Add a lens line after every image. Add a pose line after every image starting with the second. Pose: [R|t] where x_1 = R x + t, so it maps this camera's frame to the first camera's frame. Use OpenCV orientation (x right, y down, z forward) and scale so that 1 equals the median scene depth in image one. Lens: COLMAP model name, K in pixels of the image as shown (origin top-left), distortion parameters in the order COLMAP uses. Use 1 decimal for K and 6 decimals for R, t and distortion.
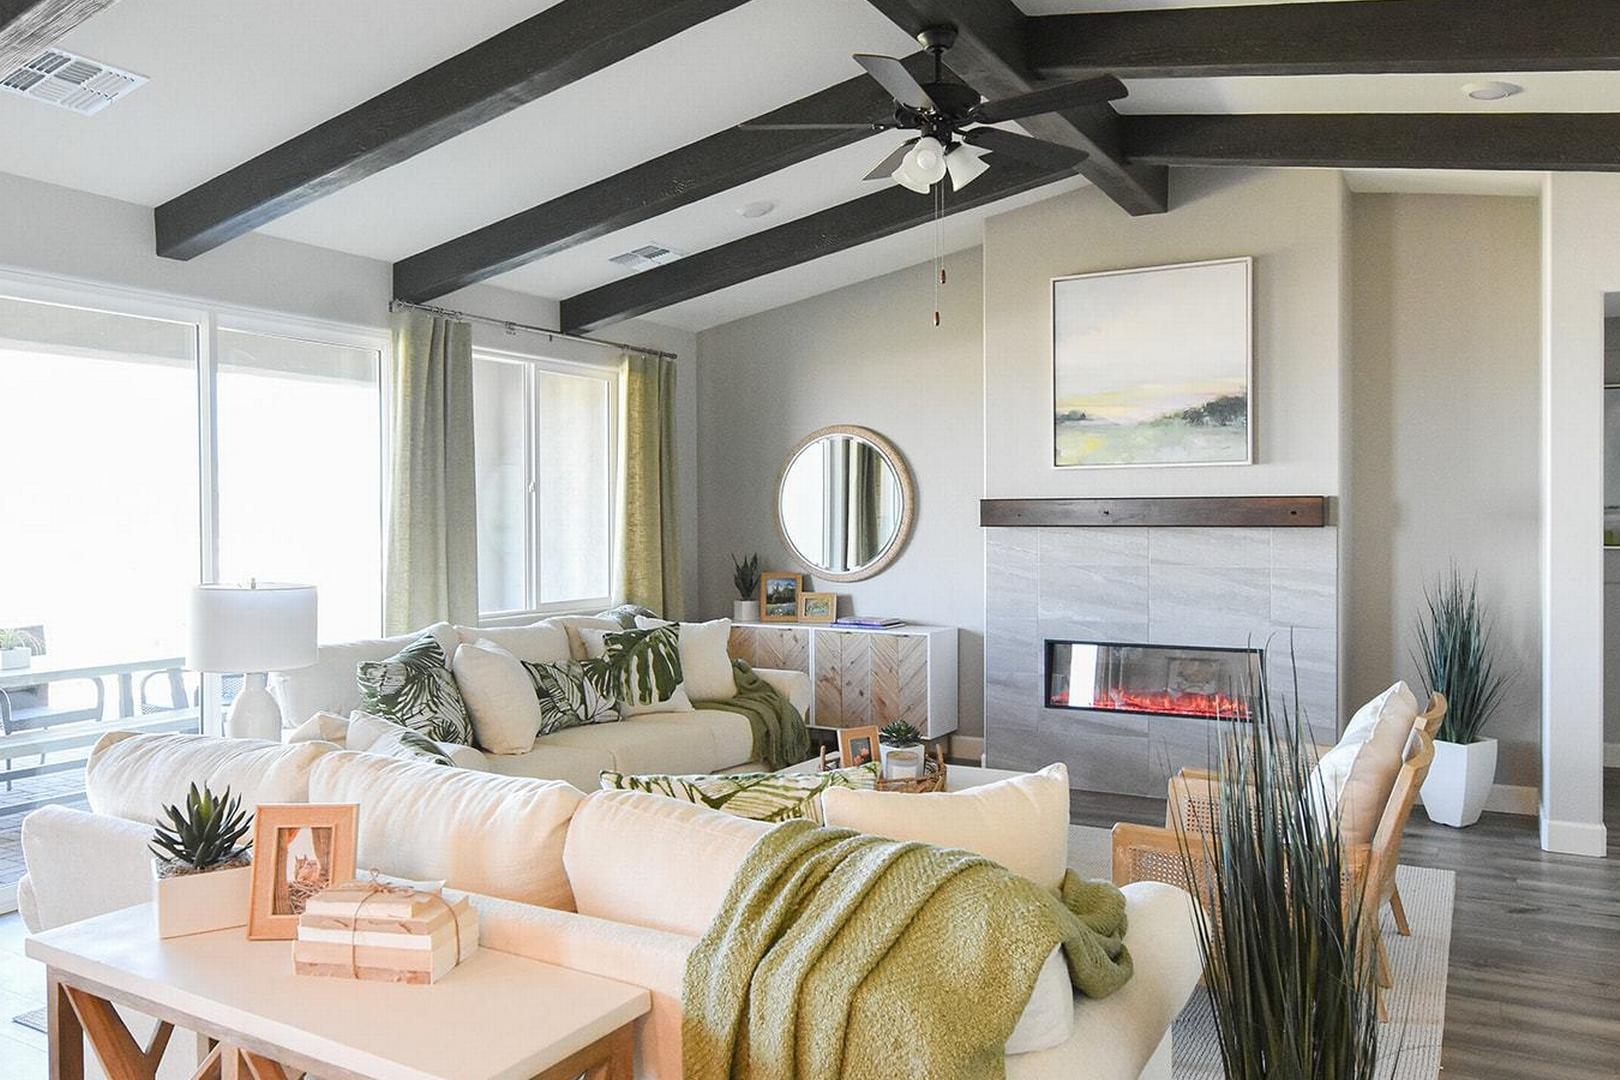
lens RADIAL K [[1206.8, 0, 811.2], [0, 1206.8, 538.1], [0, 0, 1]] dist [-0.013254, 0.003340]
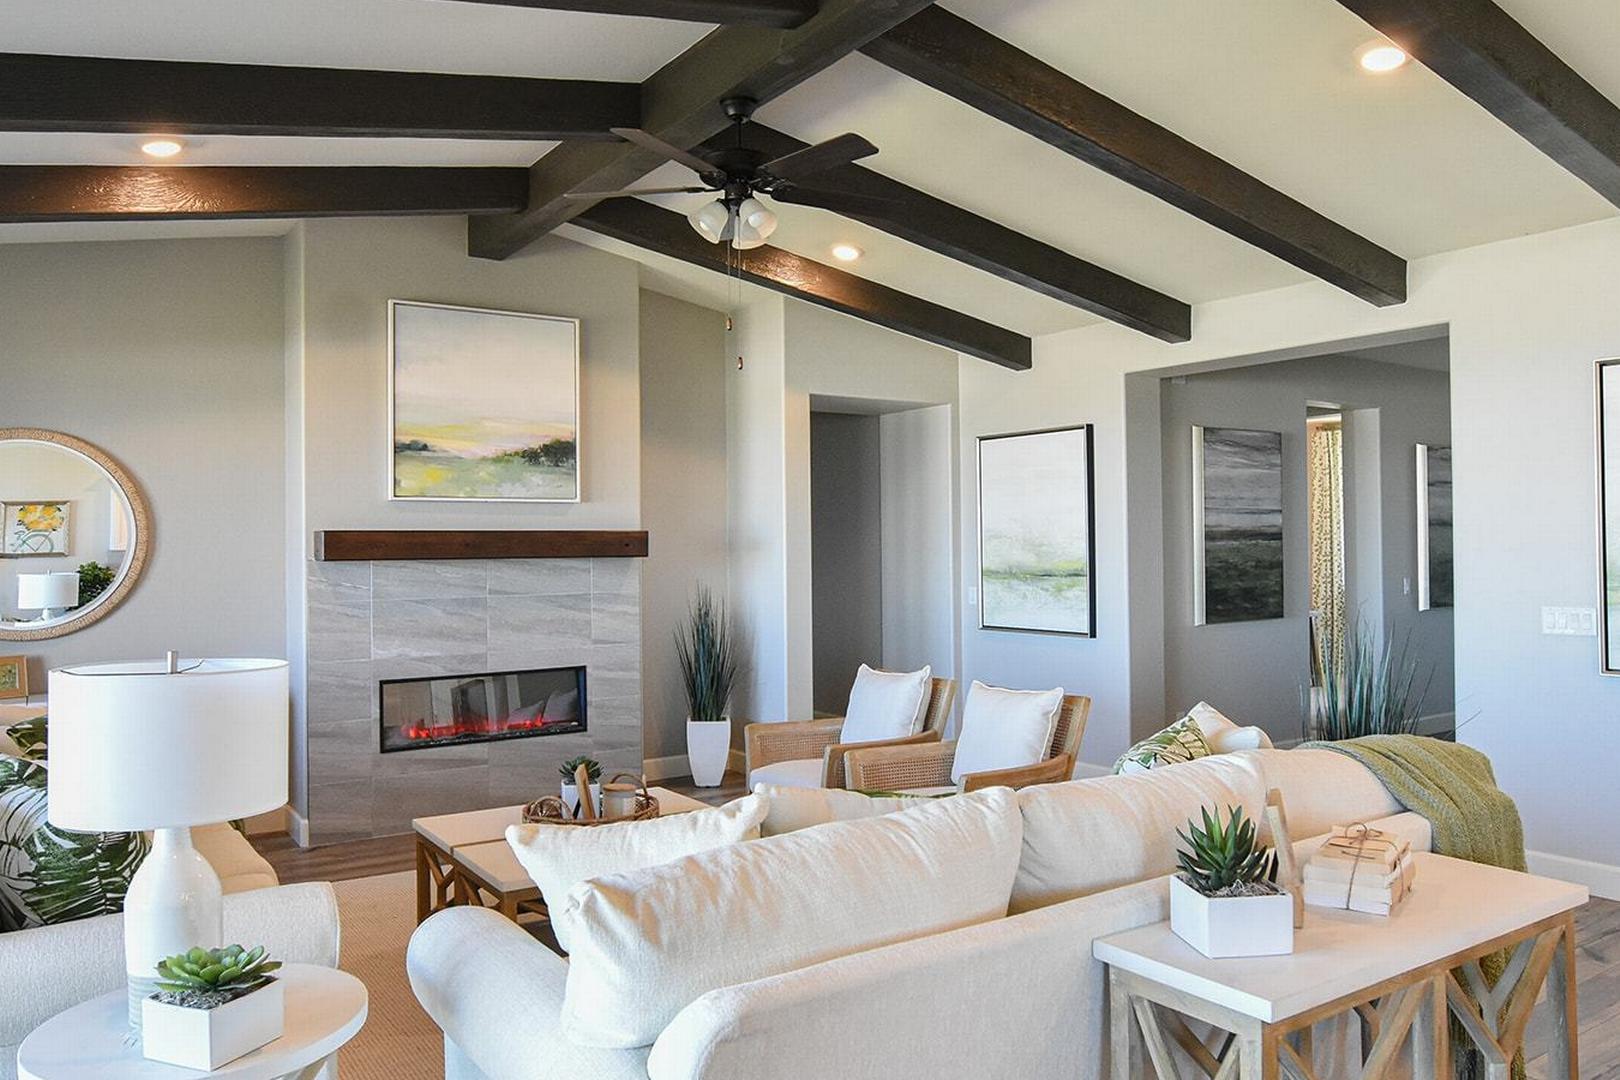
lens RADIAL K [[1206.8, 0, 800.2], [0, 1206.8, 534.9], [0, 0, 1]] dist [-0.013254, 0.003340]
pose [[0.422255, 0.009326, 0.906429, -0.553545], [0.024784, 0.999454, -0.021829, -0.000656], [-0.906138, 0.031682, 0.421793, 0.325743]]
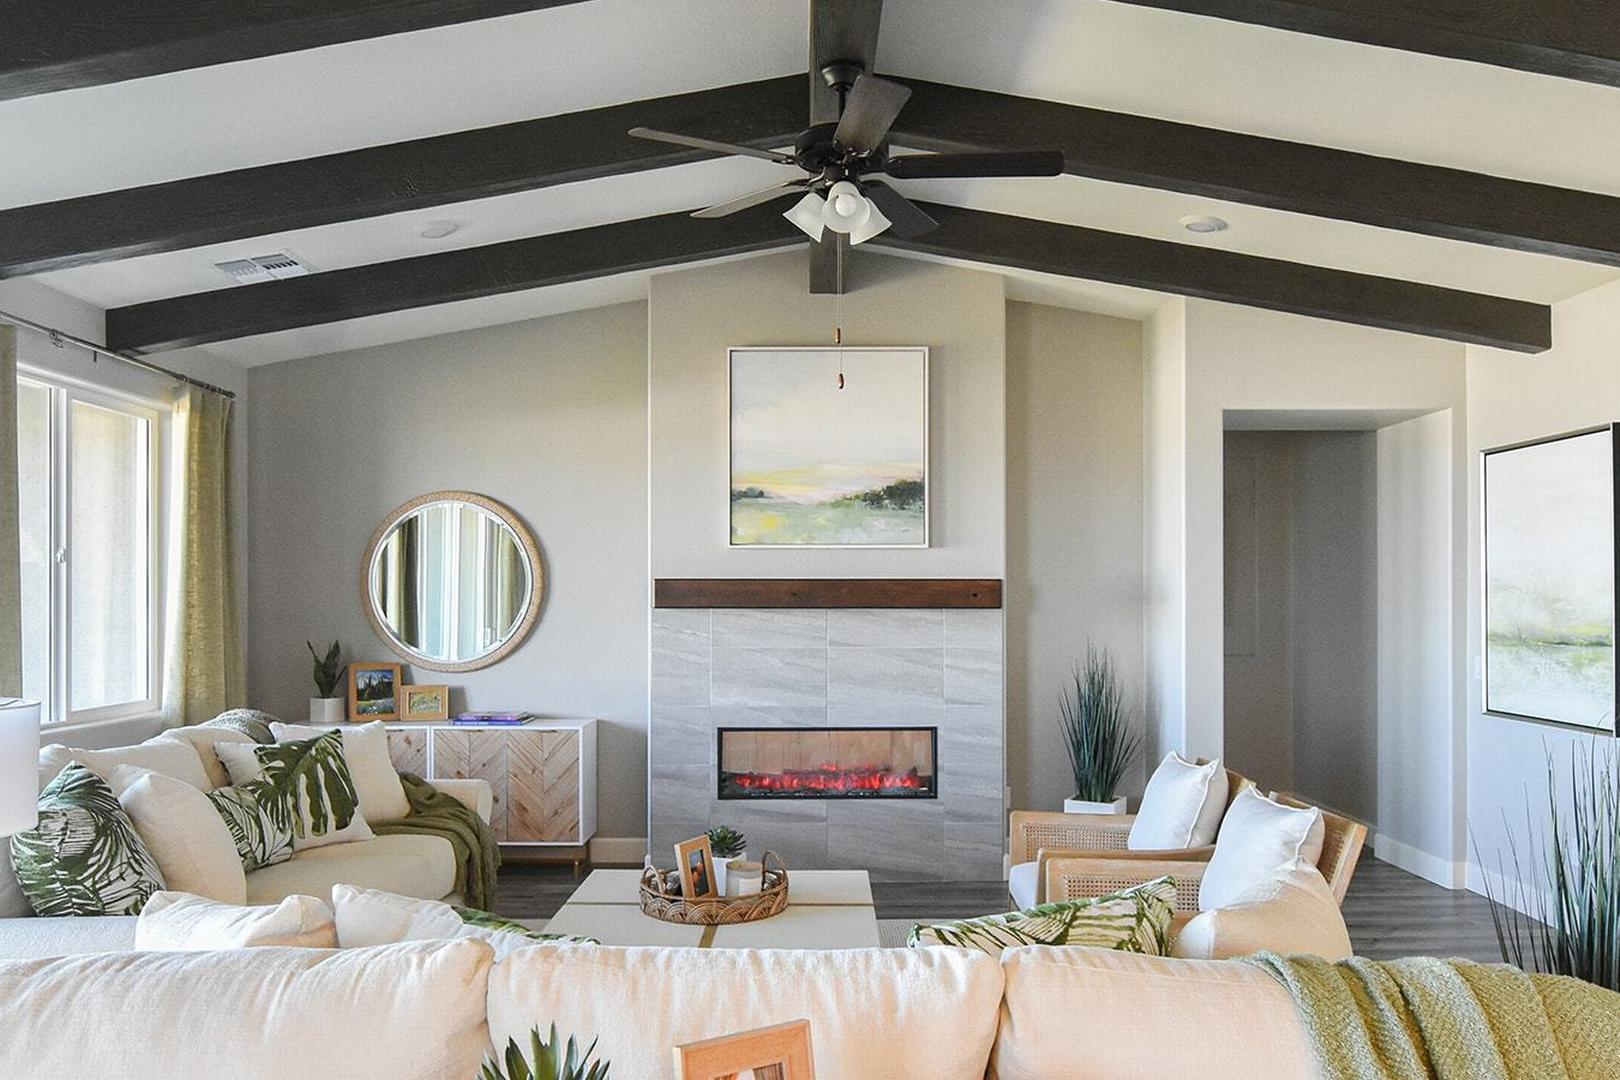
lens RADIAL K [[1206.8, 0, 823.3], [0, 1206.8, 594.0], [0, 0, 1]] dist [-0.013254, 0.003340]
pose [[0.865705, 0.006674, 0.500510, -0.223172], [0.005382, 0.999729, -0.022640, 0.001373], [-0.500526, 0.022293, 0.865435, 0.145402]]
